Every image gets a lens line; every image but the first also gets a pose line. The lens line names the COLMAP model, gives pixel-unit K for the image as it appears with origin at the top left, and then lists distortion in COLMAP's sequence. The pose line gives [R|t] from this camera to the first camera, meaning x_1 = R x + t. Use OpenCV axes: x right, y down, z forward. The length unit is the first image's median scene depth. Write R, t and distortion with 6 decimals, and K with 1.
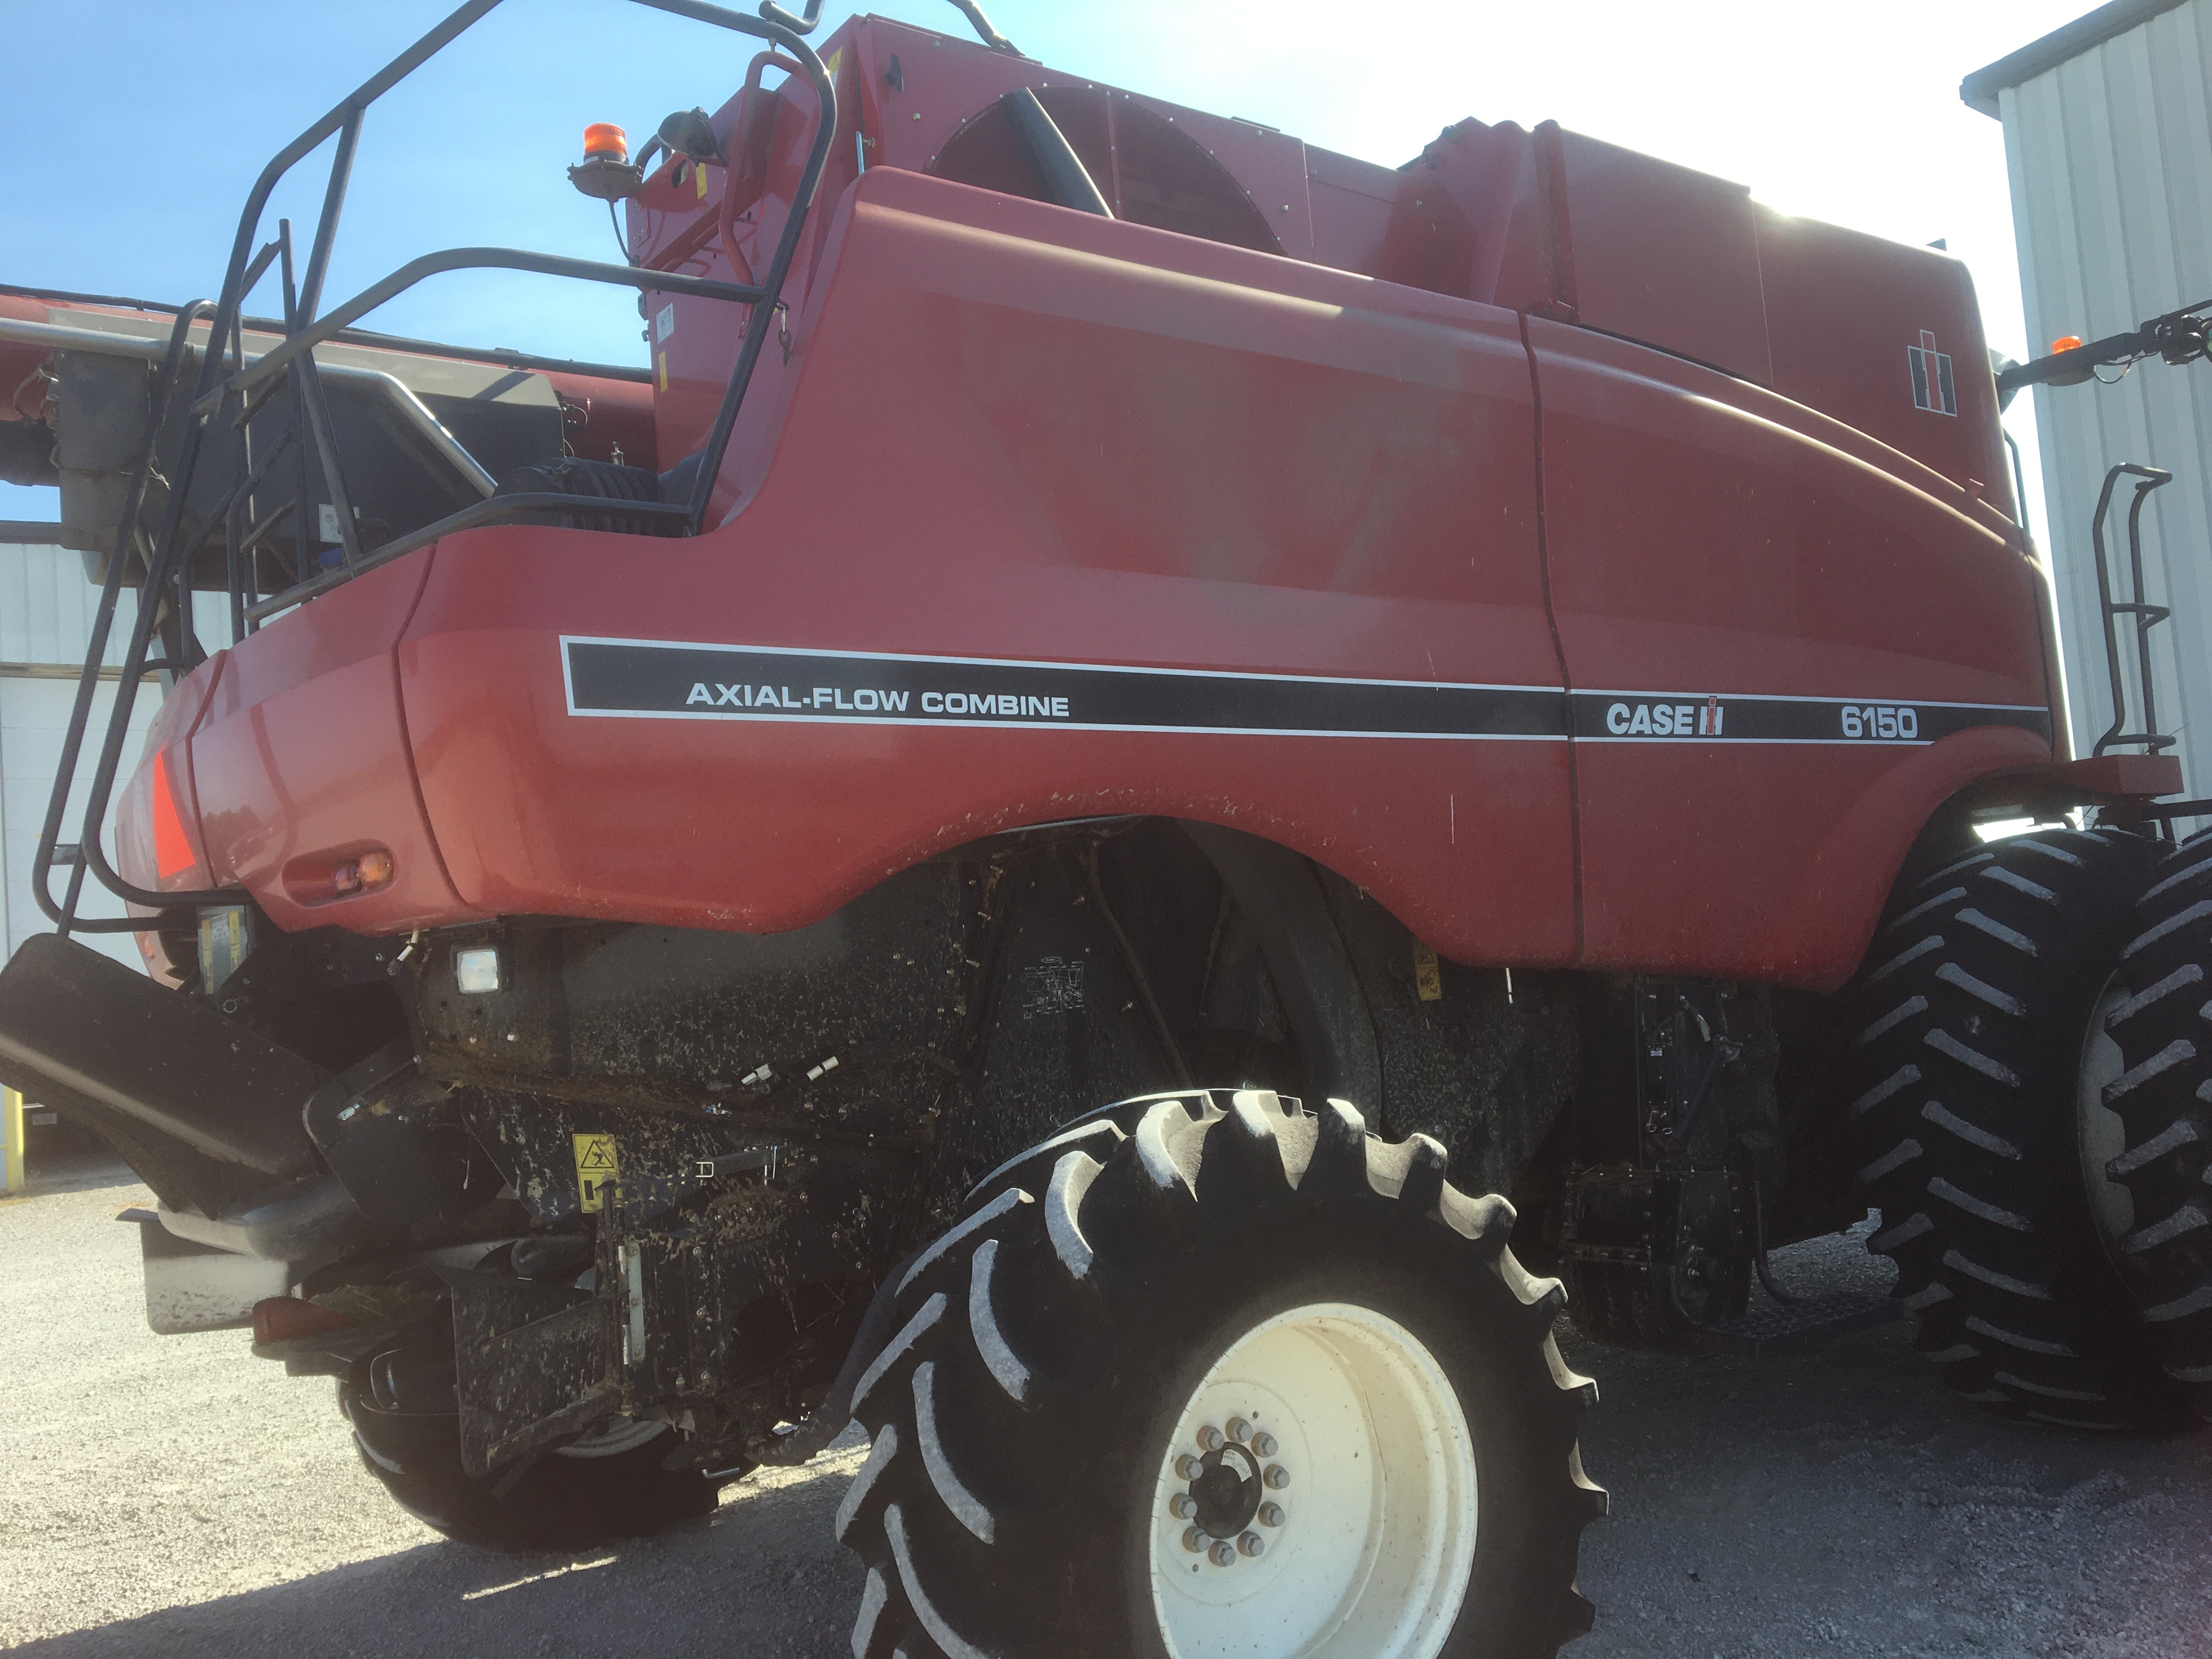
lens RADIAL K [[1869.4, 0, 1106.0], [0, 1869.4, 829.5], [0, 0, 1]] dist [0.104690, -0.127819]
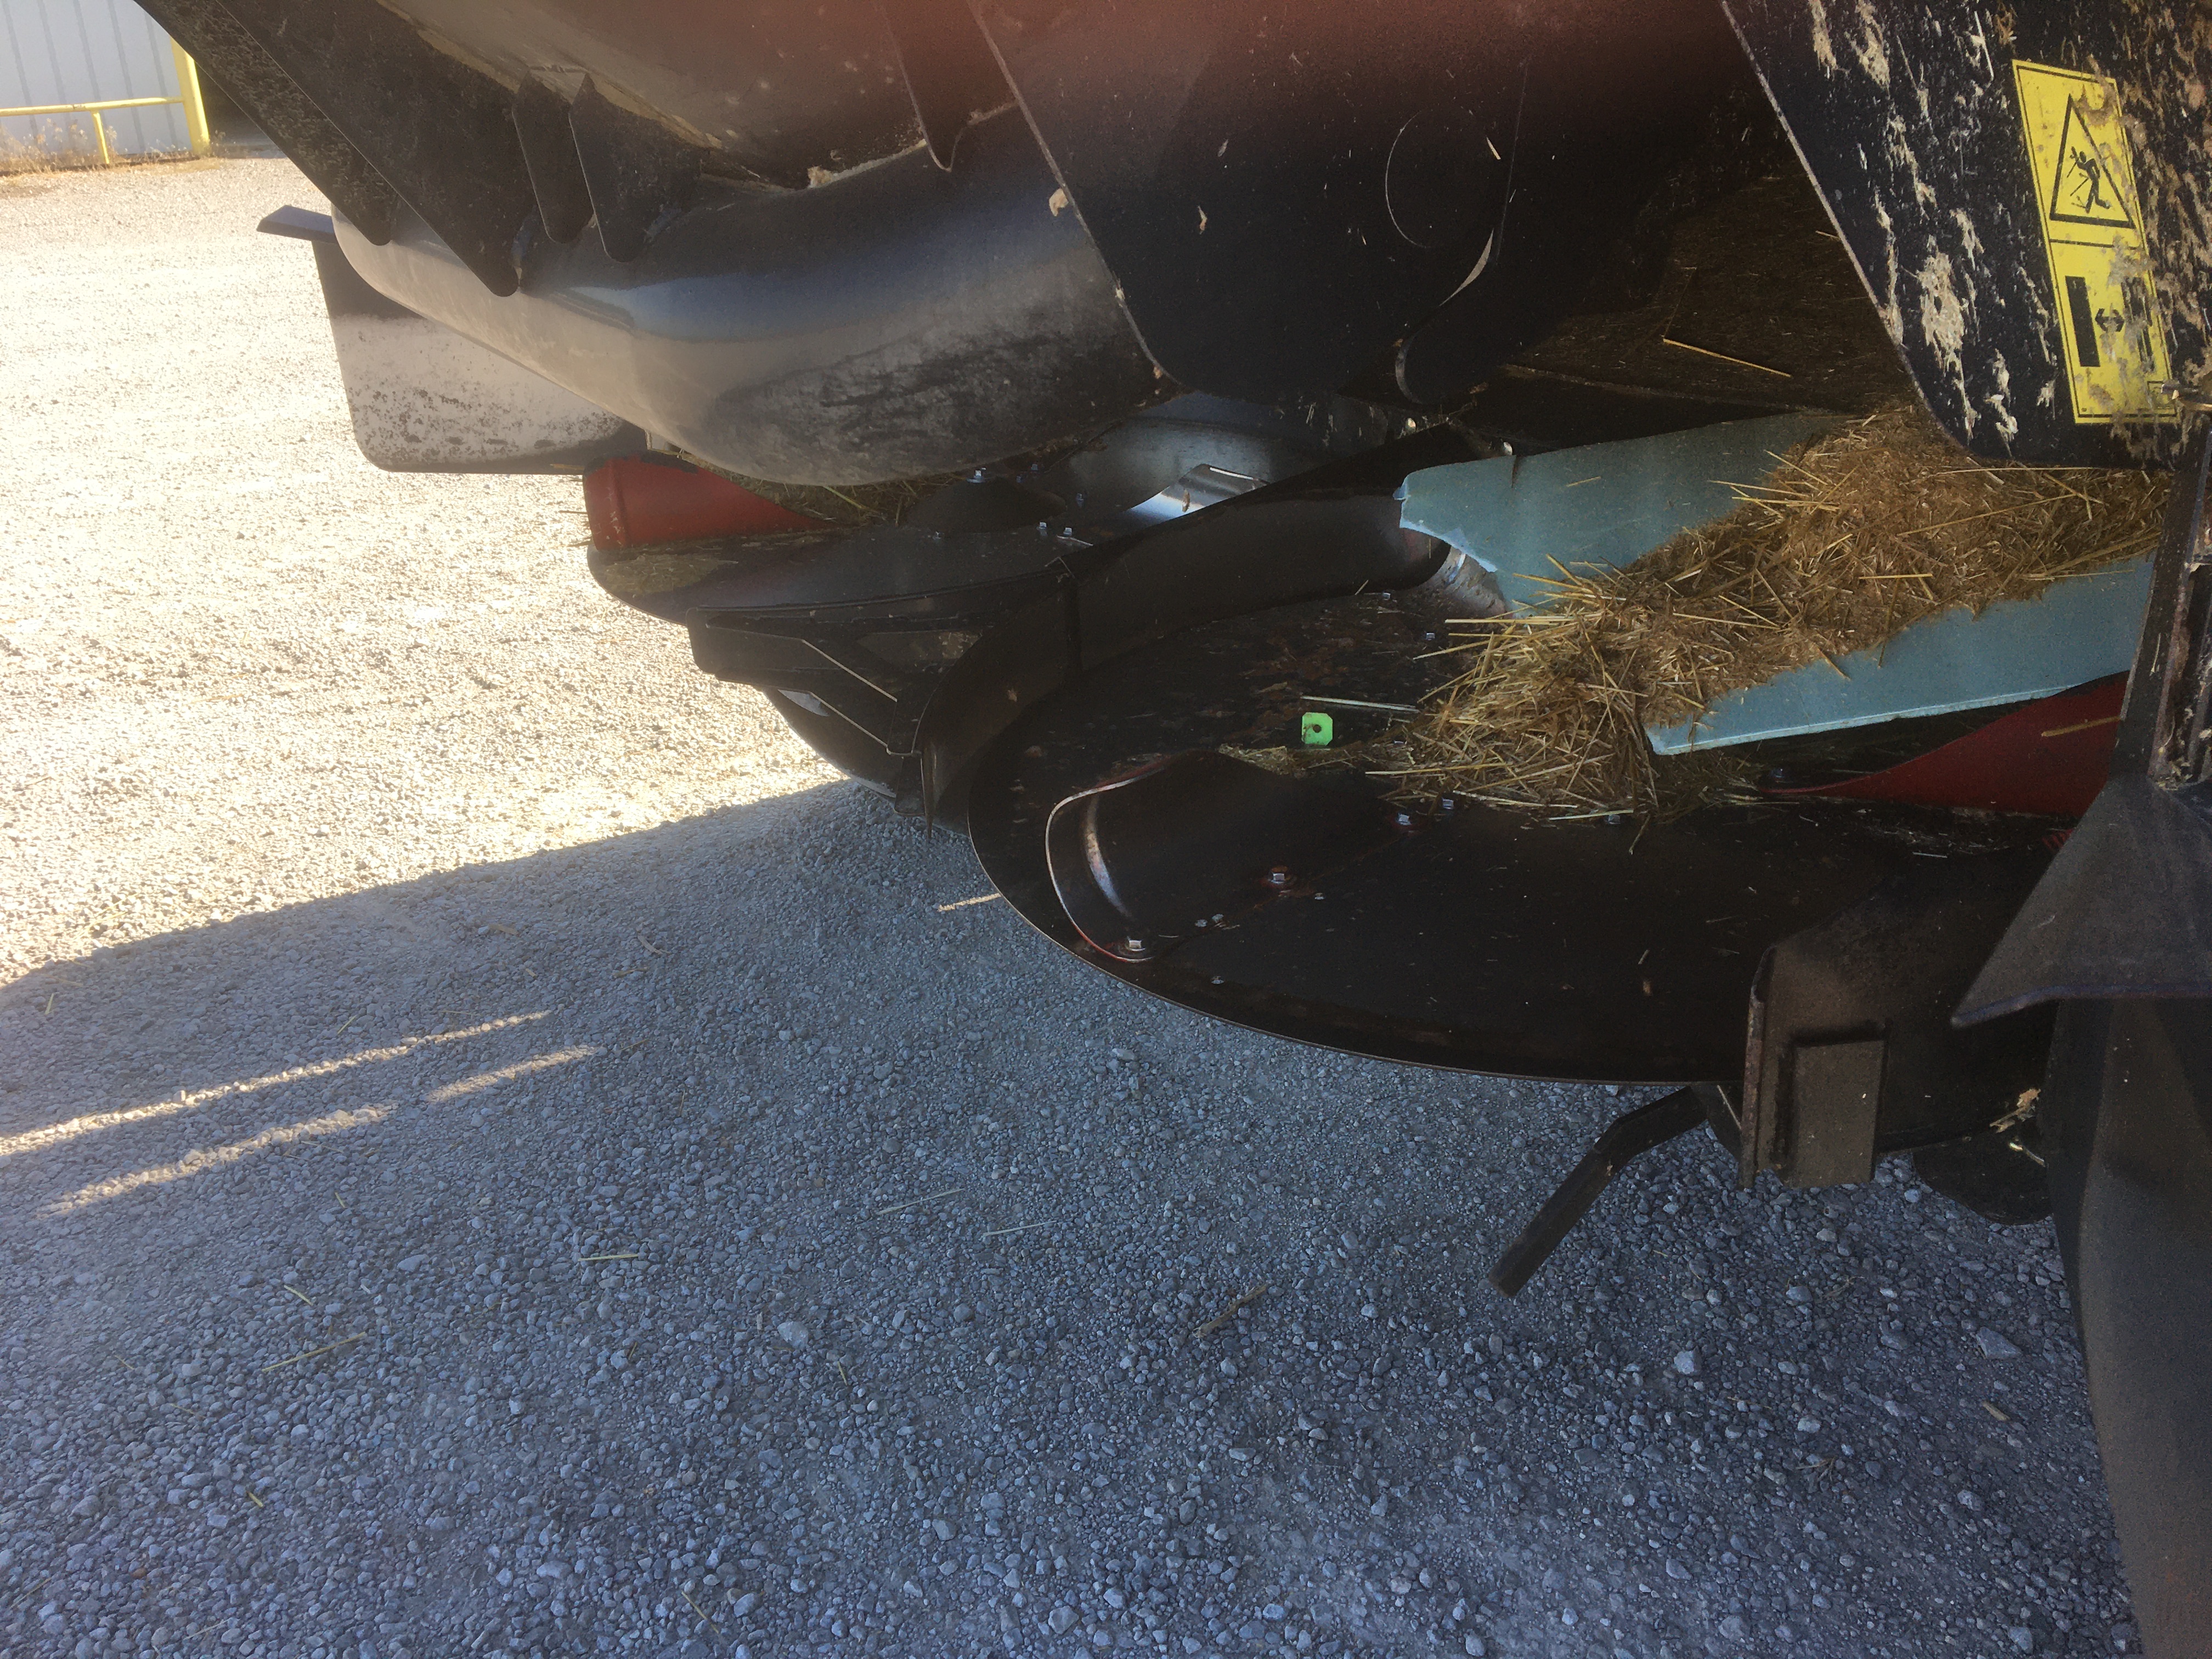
lens RADIAL K [[1923.0, 0, 1106.0], [0, 1923.0, 829.5], [0, 0, 1]] dist [0.070664, -0.145129]
pose [[0.992245, 0.094976, -0.080184, -0.220117], [-0.045973, 0.879768, 0.473175, 0.084070], [0.115484, -0.465819, 0.877312, 0.453140]]
